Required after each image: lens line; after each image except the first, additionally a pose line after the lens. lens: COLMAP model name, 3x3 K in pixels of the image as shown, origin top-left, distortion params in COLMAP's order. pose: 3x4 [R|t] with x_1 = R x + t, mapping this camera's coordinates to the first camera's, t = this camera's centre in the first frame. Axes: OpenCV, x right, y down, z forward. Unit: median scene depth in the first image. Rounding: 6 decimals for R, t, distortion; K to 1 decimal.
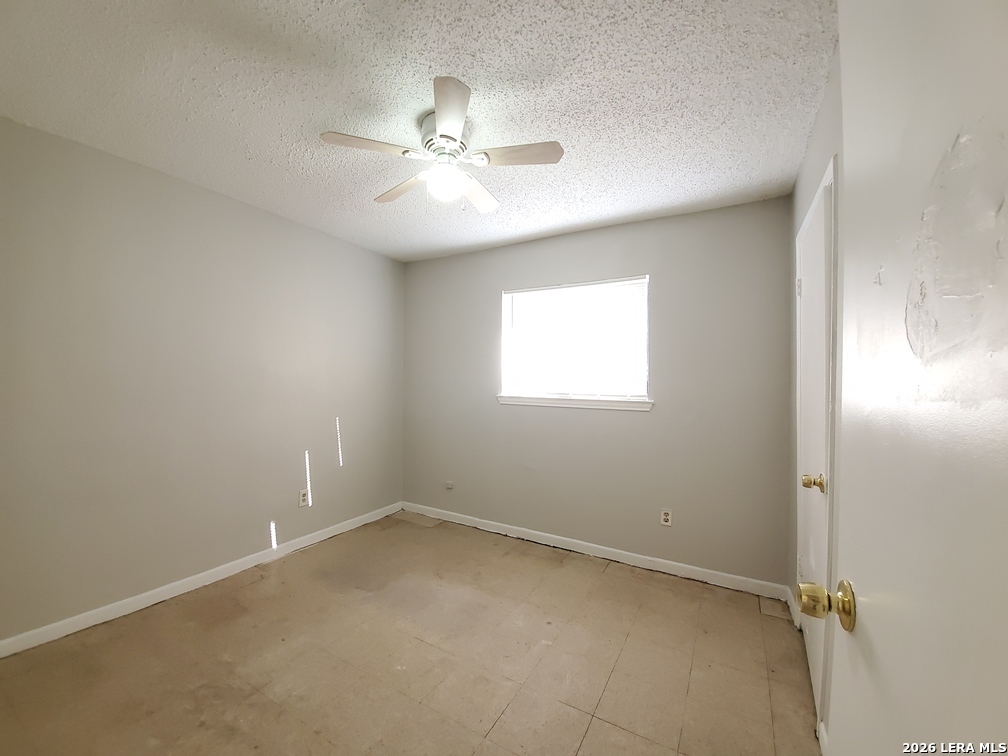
lens RADIAL K [[401.4, 0, 498.9], [0, 401.4, 376.4], [0, 0, 1]] dist [0.001530, -0.010017]
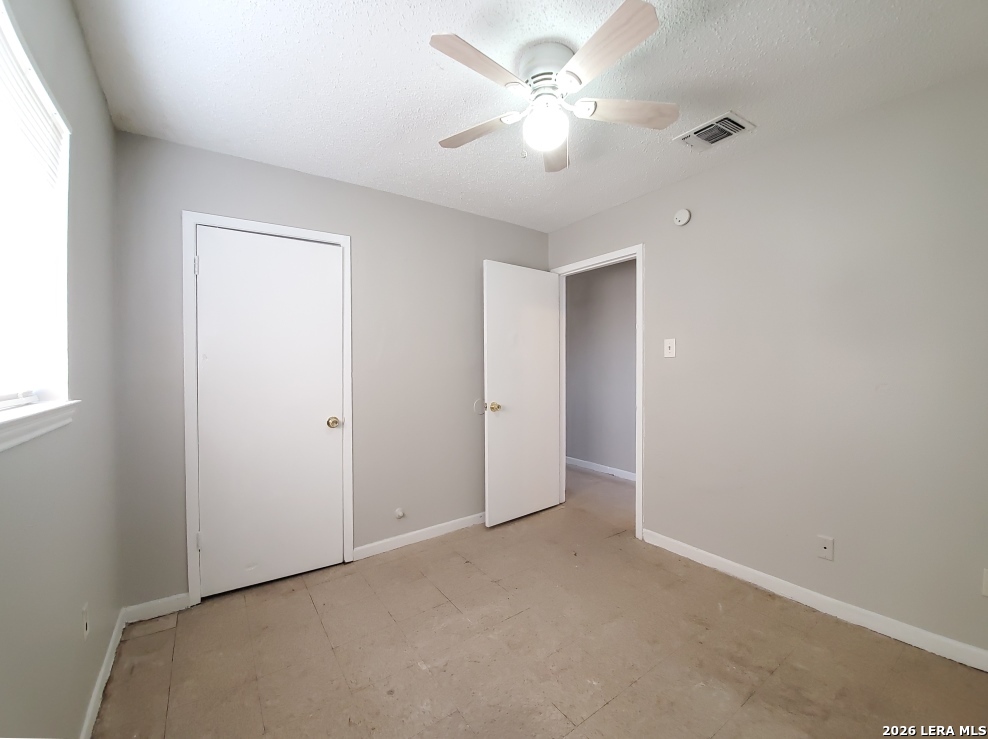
lens RADIAL K [[393.5, 0, 489.0], [0, 393.5, 368.0], [0, 0, 1]] dist [0.001530, -0.010017]
pose [[-0.896363, -0.015912, 0.443035, -0.423236], [-0.011197, 0.999849, 0.013256, 0.017668], [-0.443179, 0.006922, -0.896406, 1.921374]]
